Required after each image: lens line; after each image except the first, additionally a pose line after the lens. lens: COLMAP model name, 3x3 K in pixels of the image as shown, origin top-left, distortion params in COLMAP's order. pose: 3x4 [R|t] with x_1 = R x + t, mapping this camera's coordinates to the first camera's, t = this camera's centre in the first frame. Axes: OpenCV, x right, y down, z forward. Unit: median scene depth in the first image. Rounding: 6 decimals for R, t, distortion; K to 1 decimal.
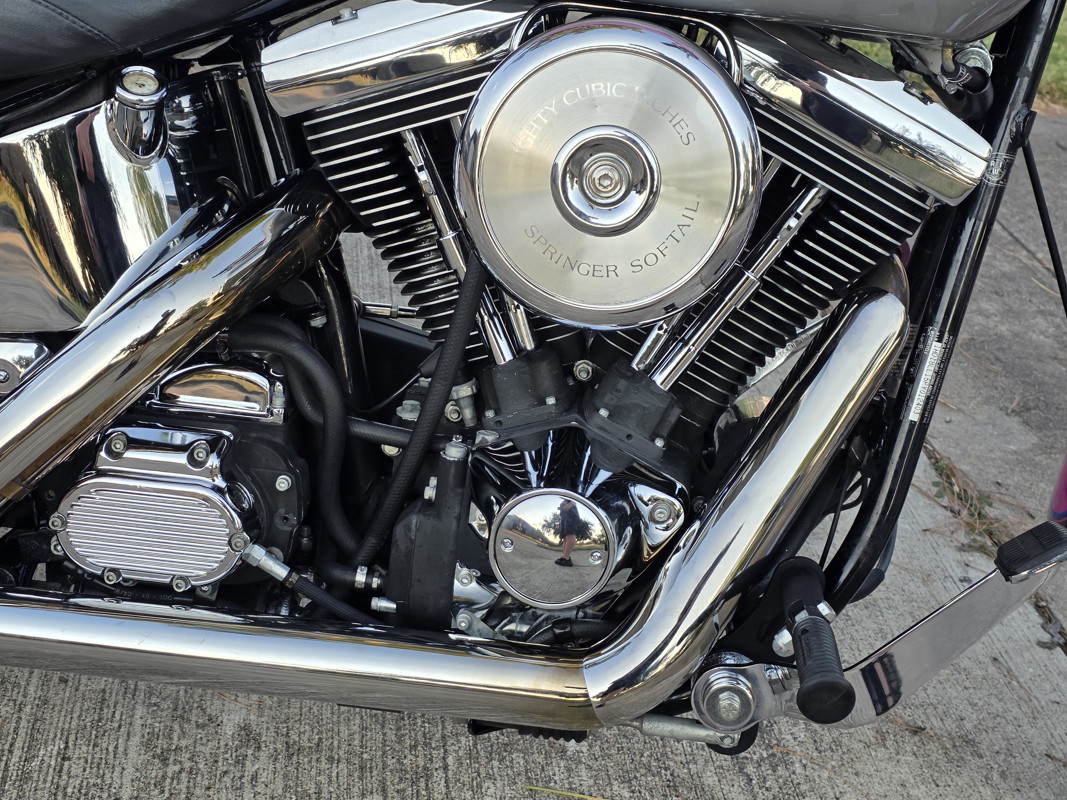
lens RADIAL K [[1543.2, 0, 519.9], [0, 1543.2, 396.5], [0, 0, 1]] dist [0.136958, -0.130019]
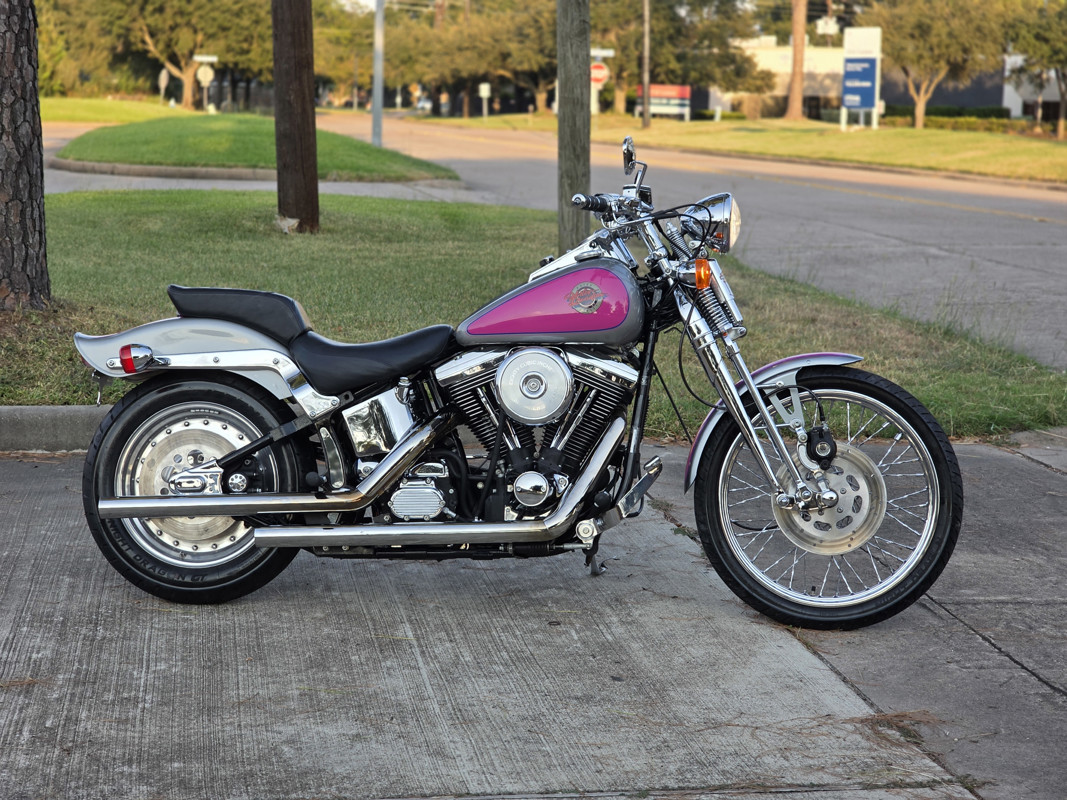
lens RADIAL K [[2081.3, 0, 531.2], [0, 2081.3, 397.2], [0, 0, 1]] dist [0.028058, 0.202828]
pose [[0.994246, -0.102182, 0.032146, -0.105011], [0.107120, 0.948225, -0.298991, 1.239435], [0.000070, 0.300714, 0.953714, -3.404230]]
